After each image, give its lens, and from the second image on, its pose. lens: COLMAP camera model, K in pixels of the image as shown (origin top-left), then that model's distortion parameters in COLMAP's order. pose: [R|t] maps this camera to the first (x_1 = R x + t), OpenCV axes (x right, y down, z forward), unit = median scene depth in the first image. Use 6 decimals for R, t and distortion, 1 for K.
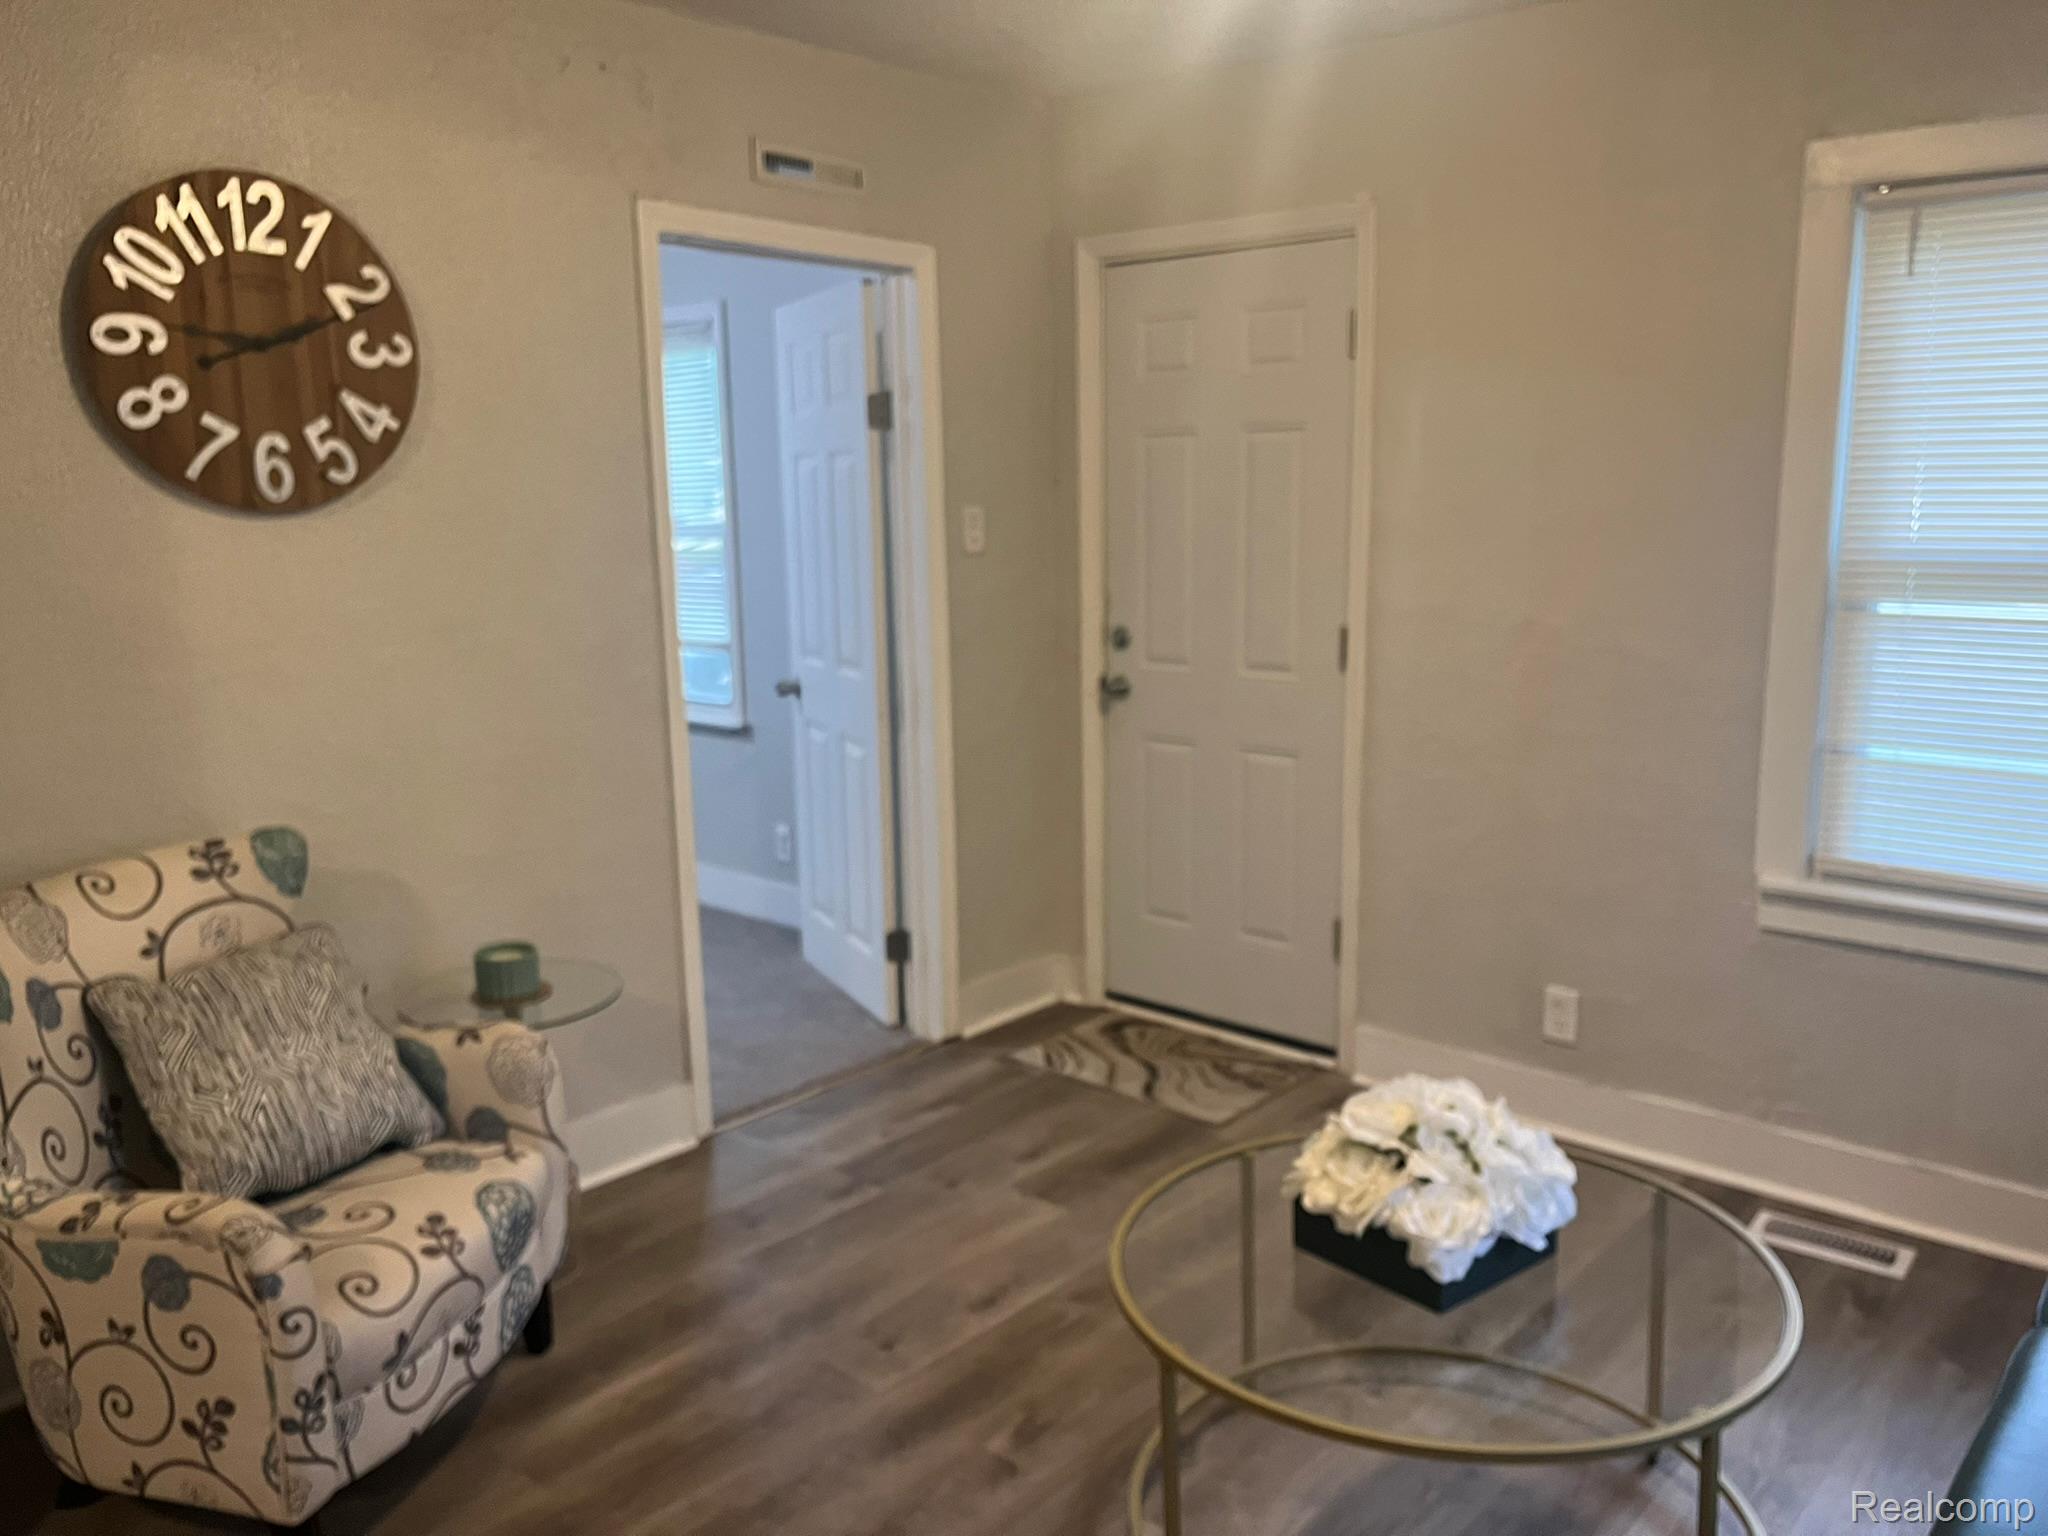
lens RADIAL K [[1564.7, 0, 1030.6], [0, 1564.7, 769.1], [0, 0, 1]] dist [0.045104, -0.054473]
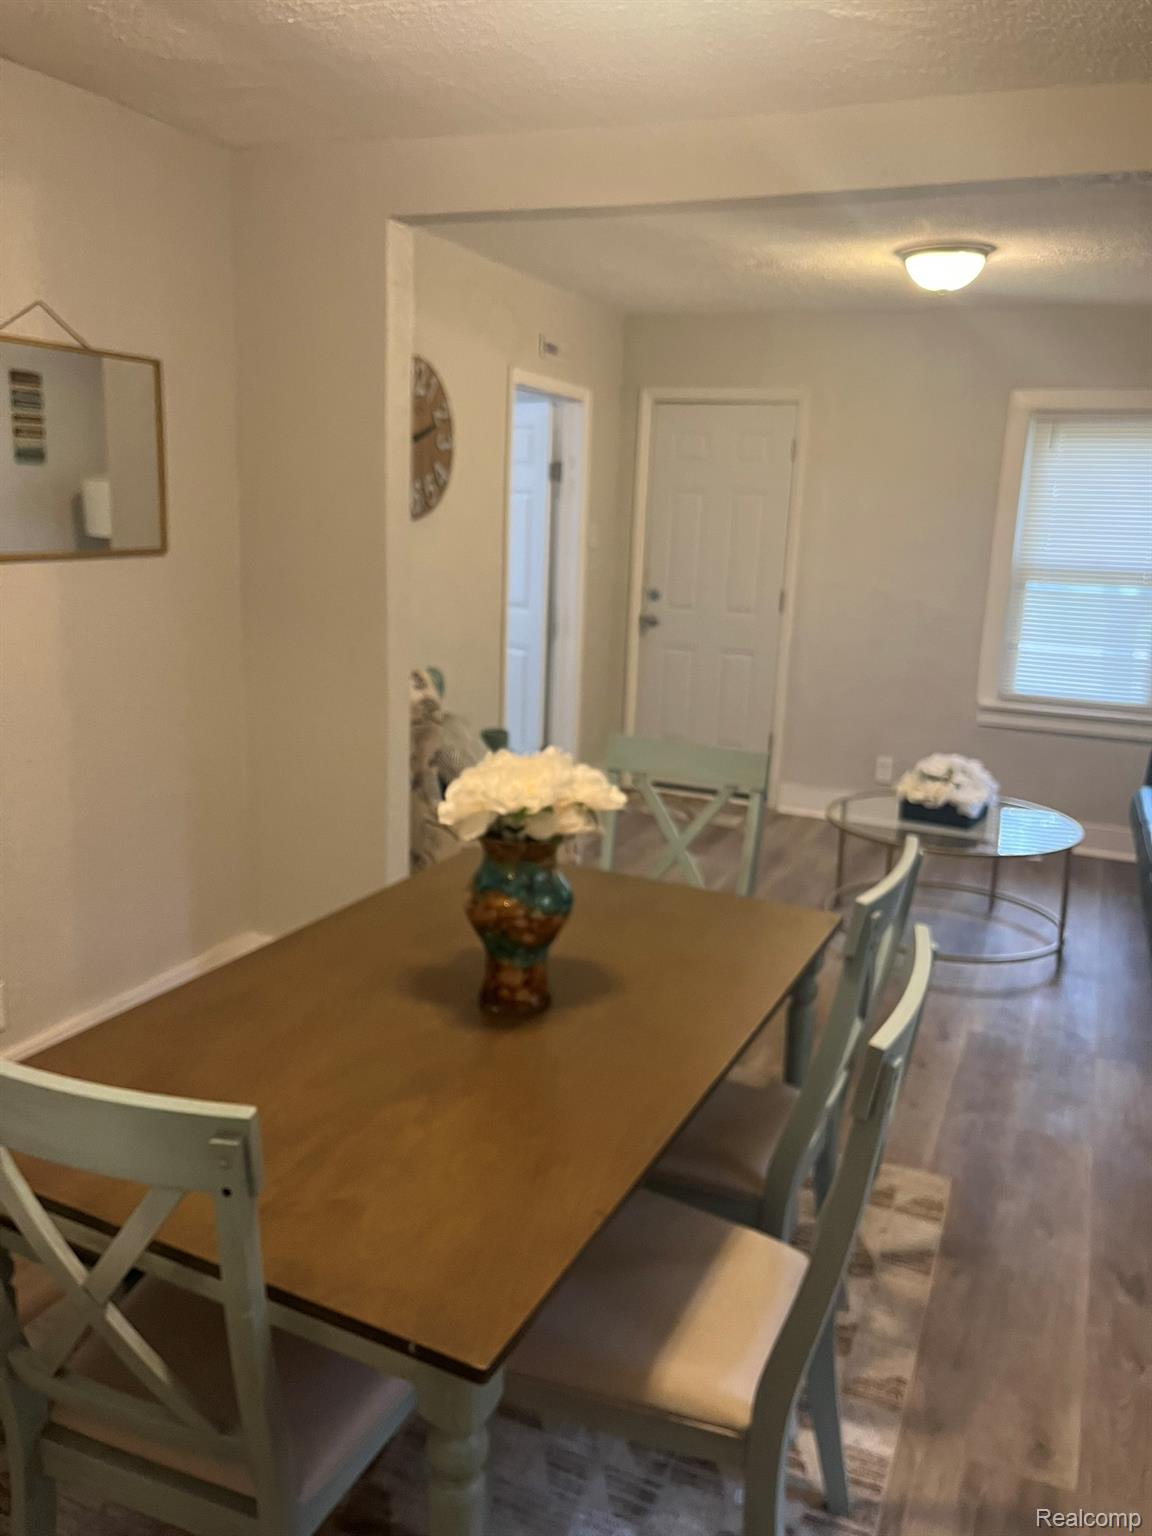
lens RADIAL K [[1173.5, 0, 567.2], [0, 1173.5, 758.3], [0, 0, 1]] dist [0.045104, -0.054473]
pose [[0.951695, -0.016370, 0.306609, -0.660518], [0.004777, 0.999246, 0.038522, 0.082912], [-0.307008, -0.035196, 0.951056, -0.481165]]
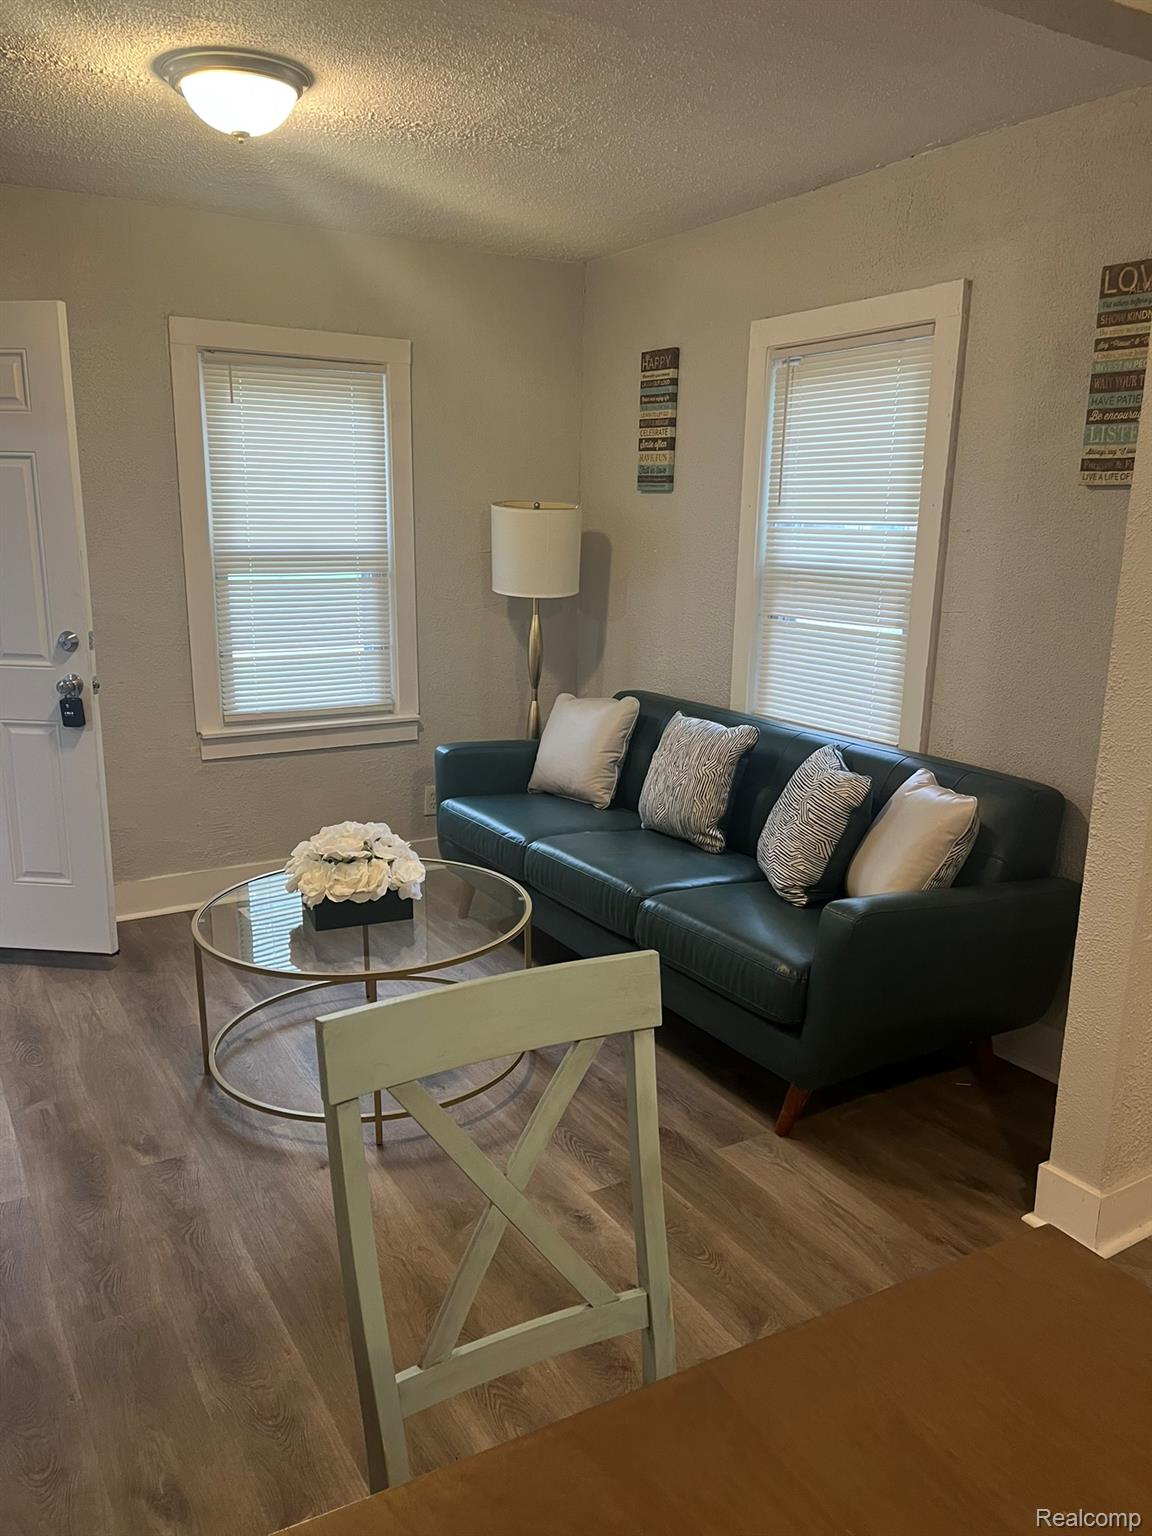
lens RADIAL K [[1173.5, 0, 566.3], [0, 1173.5, 775.5], [0, 0, 1]] dist [0.045104, -0.054473]
pose [[0.303239, -0.199029, 0.931898, -0.672896], [0.155252, 0.975197, 0.157757, -0.030353], [-0.940182, 0.096841, 0.326618, 0.178872]]
